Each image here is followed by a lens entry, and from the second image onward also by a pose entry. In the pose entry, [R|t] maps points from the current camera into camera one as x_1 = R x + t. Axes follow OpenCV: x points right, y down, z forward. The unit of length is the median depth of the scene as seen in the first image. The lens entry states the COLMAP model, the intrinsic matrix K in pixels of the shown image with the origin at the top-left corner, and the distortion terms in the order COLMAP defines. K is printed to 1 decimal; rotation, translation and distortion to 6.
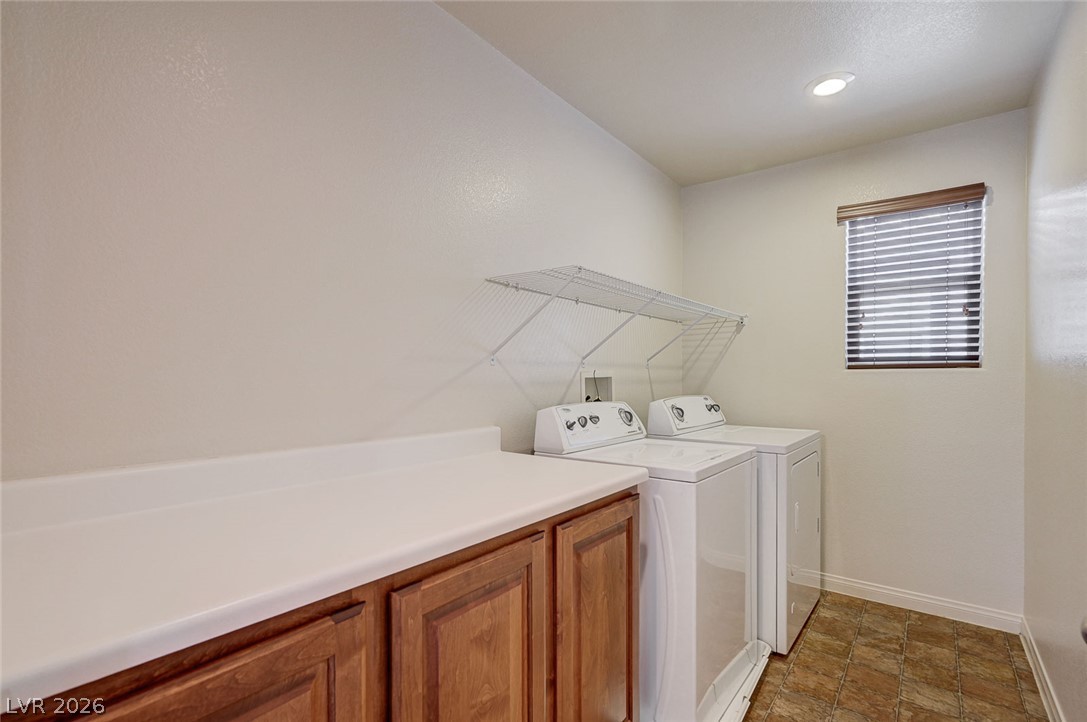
lens RADIAL K [[518.3, 0, 543.1], [0, 518.3, 369.0], [0, 0, 1]] dist [0.002453, 0.000269]
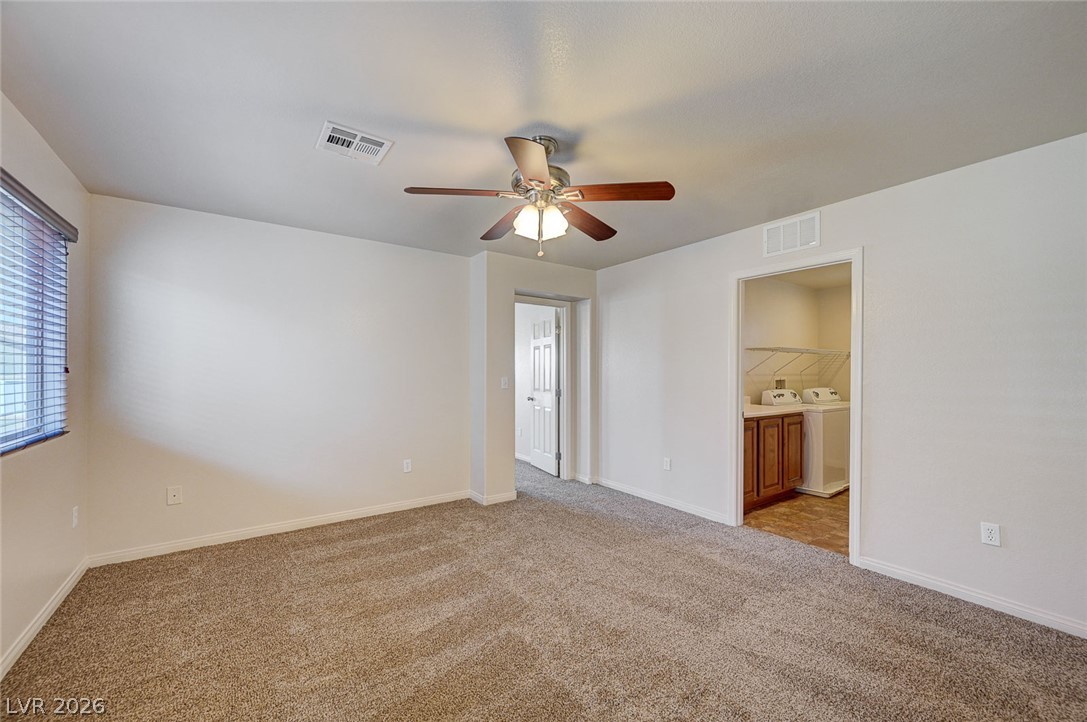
lens RADIAL K [[419.7, 0, 546.4], [0, 419.7, 372.1], [0, 0, 1]] dist [0.000066, 0.000181]
pose [[0.952348, 0.000969, -0.305011, -0.412230], [0.002648, 0.999931, 0.011446, -0.054897], [0.305001, -0.011708, 0.952280, -1.509461]]
